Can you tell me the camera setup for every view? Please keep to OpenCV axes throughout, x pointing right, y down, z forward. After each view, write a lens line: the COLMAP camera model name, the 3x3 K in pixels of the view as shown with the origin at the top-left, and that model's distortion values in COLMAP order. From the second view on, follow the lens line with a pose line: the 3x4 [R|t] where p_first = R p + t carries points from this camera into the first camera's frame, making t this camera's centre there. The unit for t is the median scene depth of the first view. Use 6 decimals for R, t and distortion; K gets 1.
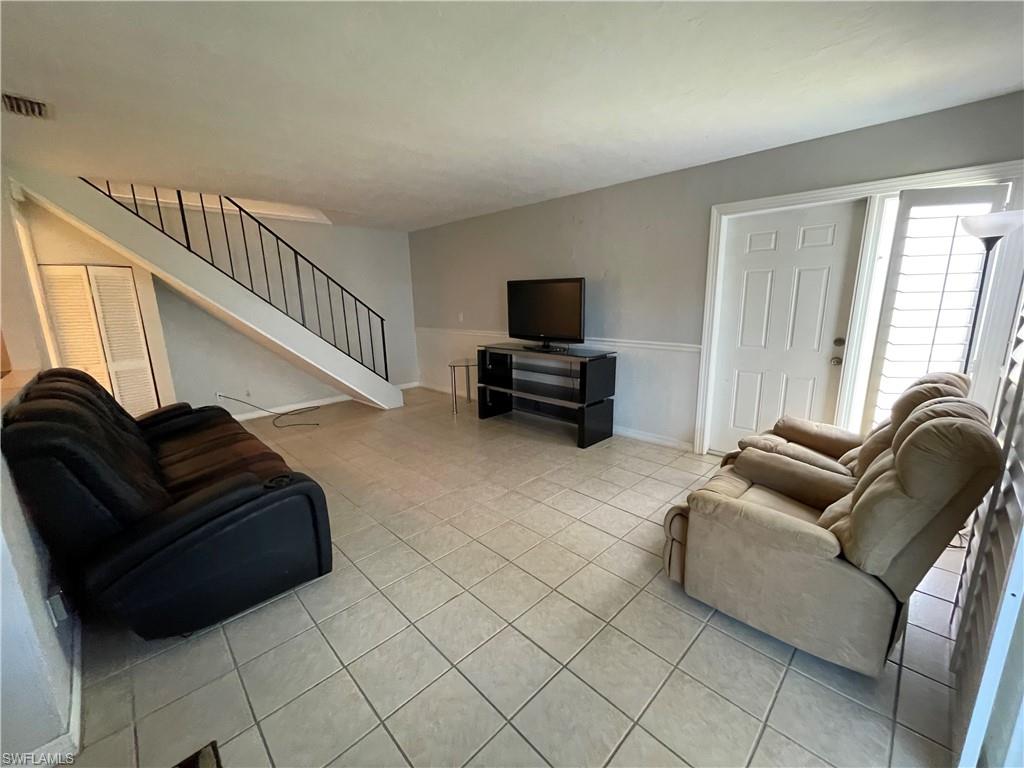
lens RADIAL K [[415.4, 0, 516.4], [0, 415.4, 386.9], [0, 0, 1]] dist [-0.001022, -0.000240]
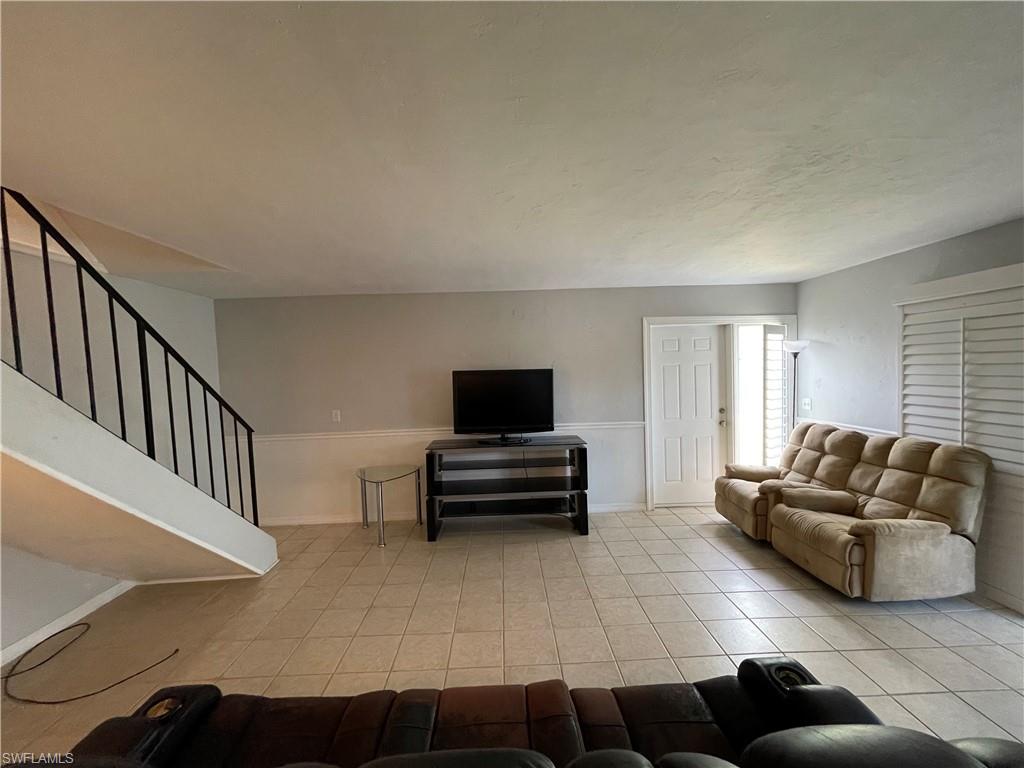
lens RADIAL K [[415.4, 0, 513.4], [0, 415.4, 383.7], [0, 0, 1]] dist [-0.001022, -0.000240]
pose [[0.684495, -0.032453, 0.728295, -0.661342], [0.168343, 0.979045, -0.114593, -0.120609], [-0.709314, 0.201042, 0.675615, 0.363598]]
